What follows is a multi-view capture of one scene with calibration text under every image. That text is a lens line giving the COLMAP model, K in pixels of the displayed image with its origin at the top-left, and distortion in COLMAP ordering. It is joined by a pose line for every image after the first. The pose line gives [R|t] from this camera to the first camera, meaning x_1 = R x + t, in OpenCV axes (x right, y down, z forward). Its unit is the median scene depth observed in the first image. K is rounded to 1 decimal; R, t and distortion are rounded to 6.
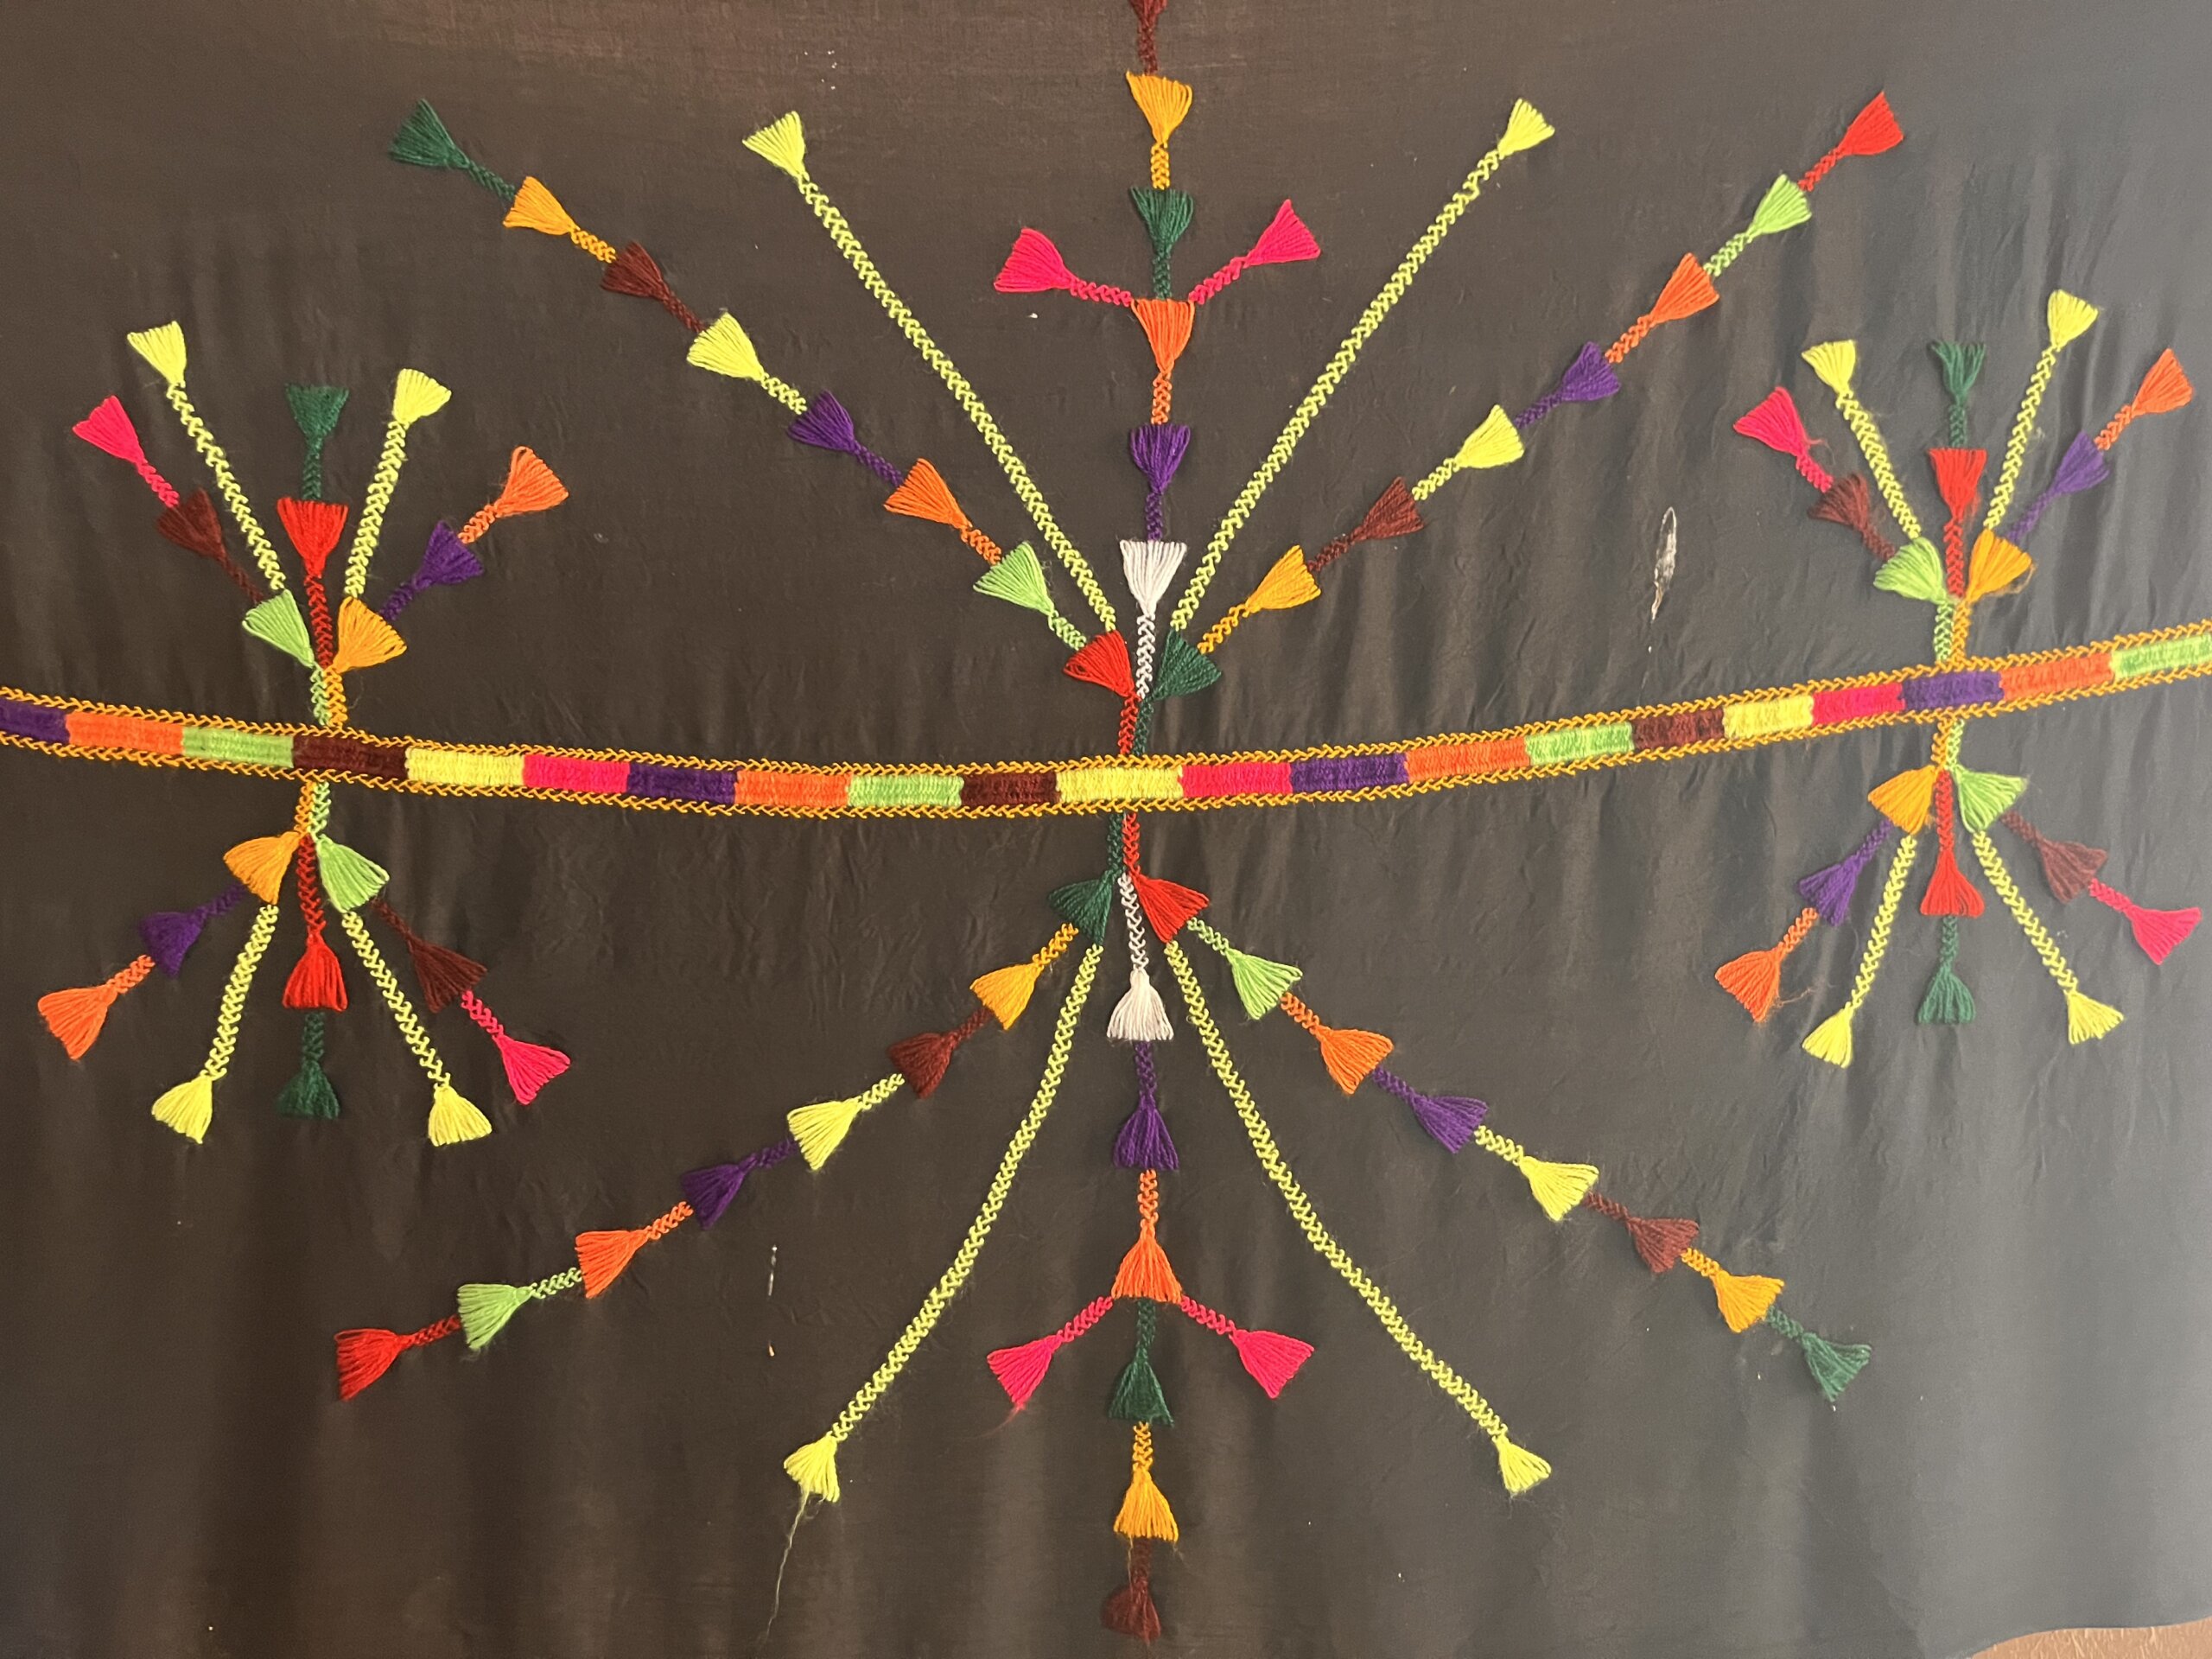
lens RADIAL K [[1678.9, 0, 1111.5], [0, 1678.9, 835.2], [0, 0, 1]] dist [0.053655, -0.081436]
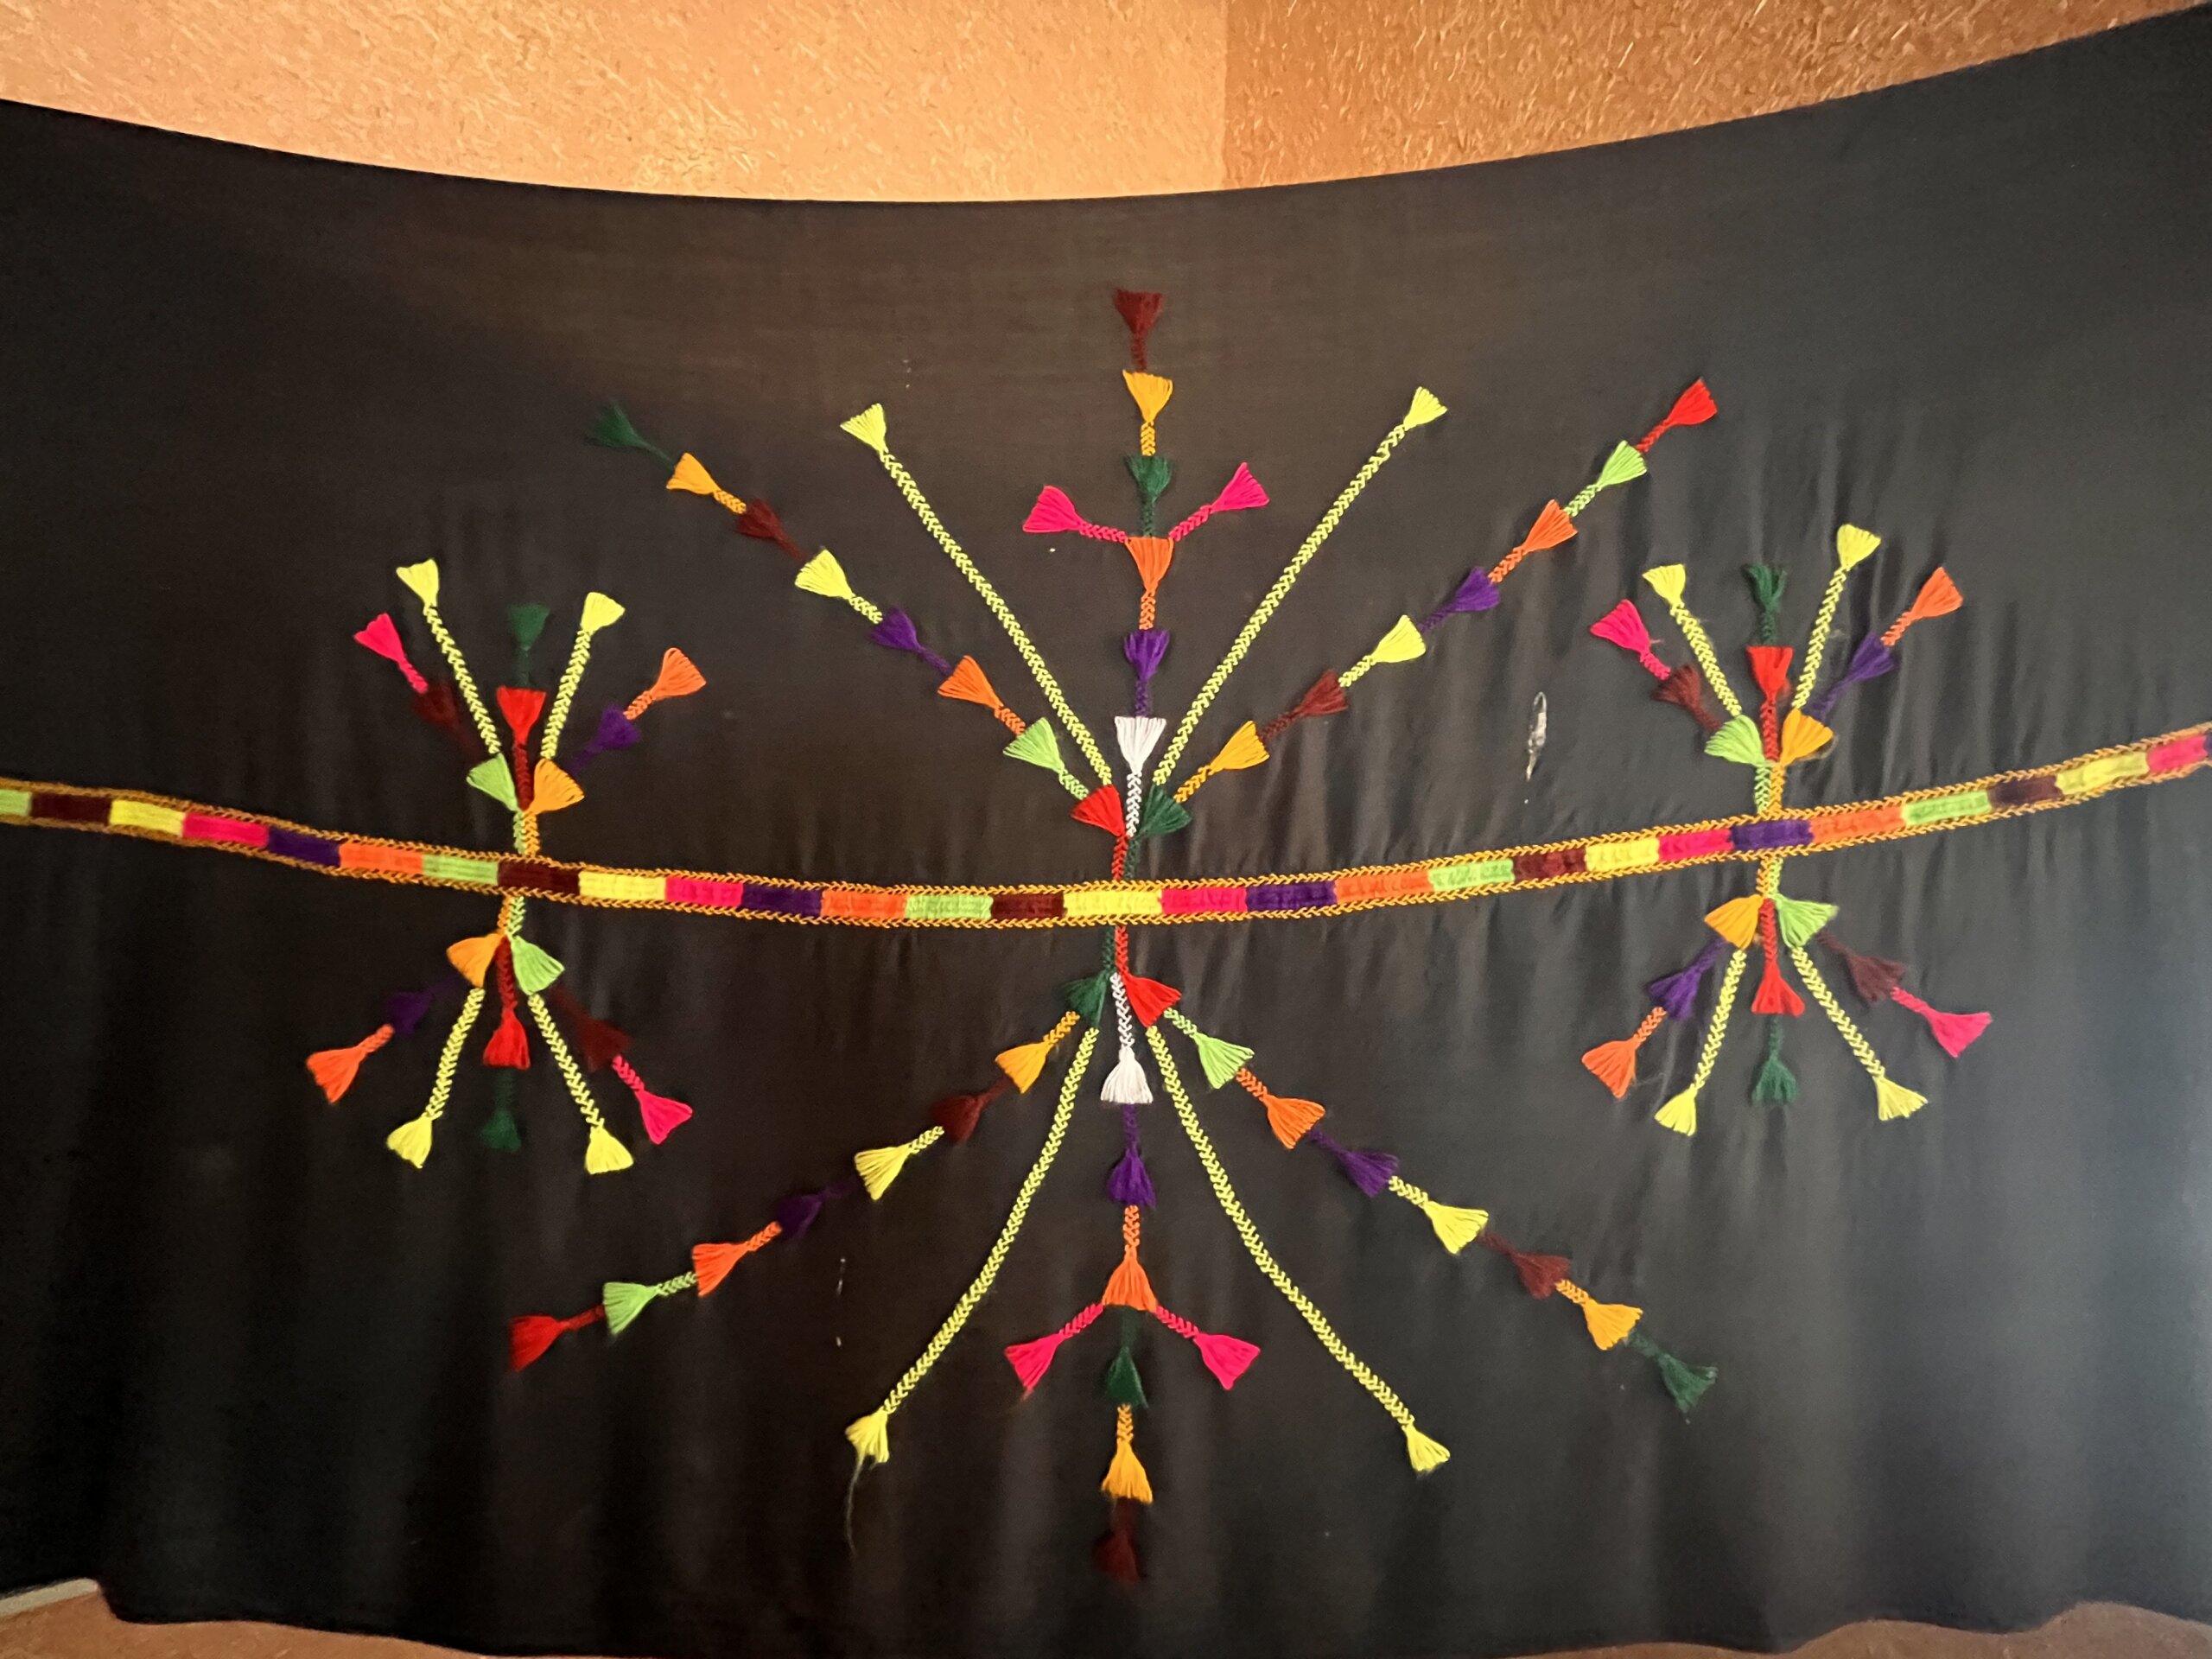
lens RADIAL K [[899.0, 0, 1109.4], [0, 899.0, 824.7], [0, 0, 1]] dist [-0.006884, 0.000986]
pose [[0.999933, 0.011109, 0.003350, -0.000683], [-0.010589, 0.991725, -0.127939, -0.001678], [-0.004743, 0.127895, 0.991776, 0.302497]]
